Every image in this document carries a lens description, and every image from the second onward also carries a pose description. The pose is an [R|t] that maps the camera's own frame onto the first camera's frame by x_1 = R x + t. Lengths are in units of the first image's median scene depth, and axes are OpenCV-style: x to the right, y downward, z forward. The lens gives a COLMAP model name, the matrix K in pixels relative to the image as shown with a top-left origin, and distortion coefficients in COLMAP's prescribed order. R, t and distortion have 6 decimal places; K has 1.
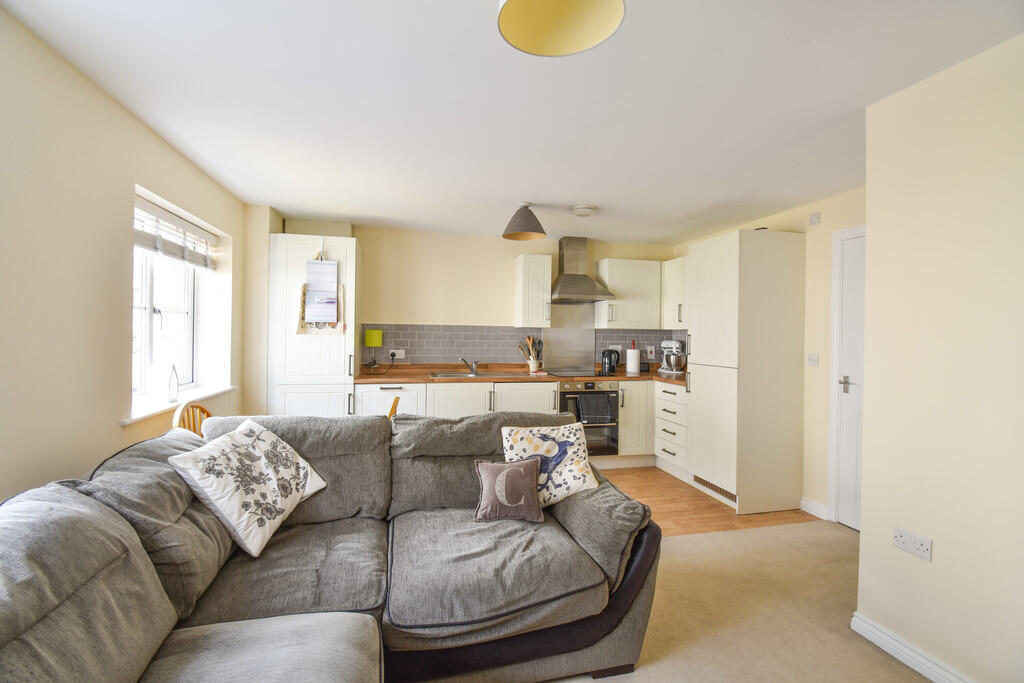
lens RADIAL K [[452.3, 0, 517.7], [0, 452.3, 333.9], [0, 0, 1]] dist [-0.004245, -0.012006]
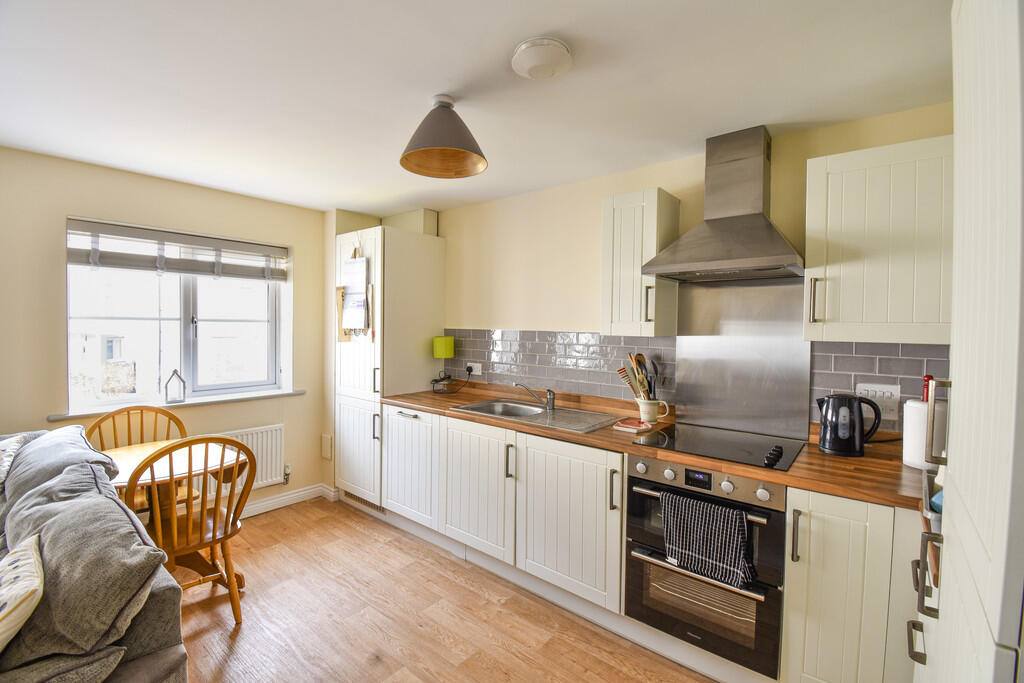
lens RADIAL K [[452.3, 0, 511.1], [0, 452.3, 339.1], [0, 0, 1]] dist [-0.004245, -0.012006]
pose [[0.596536, 0.020087, -0.802335, 0.395106], [-0.007144, 0.999780, 0.019718, -0.021557], [0.802555, -0.006031, 0.596548, 0.623853]]
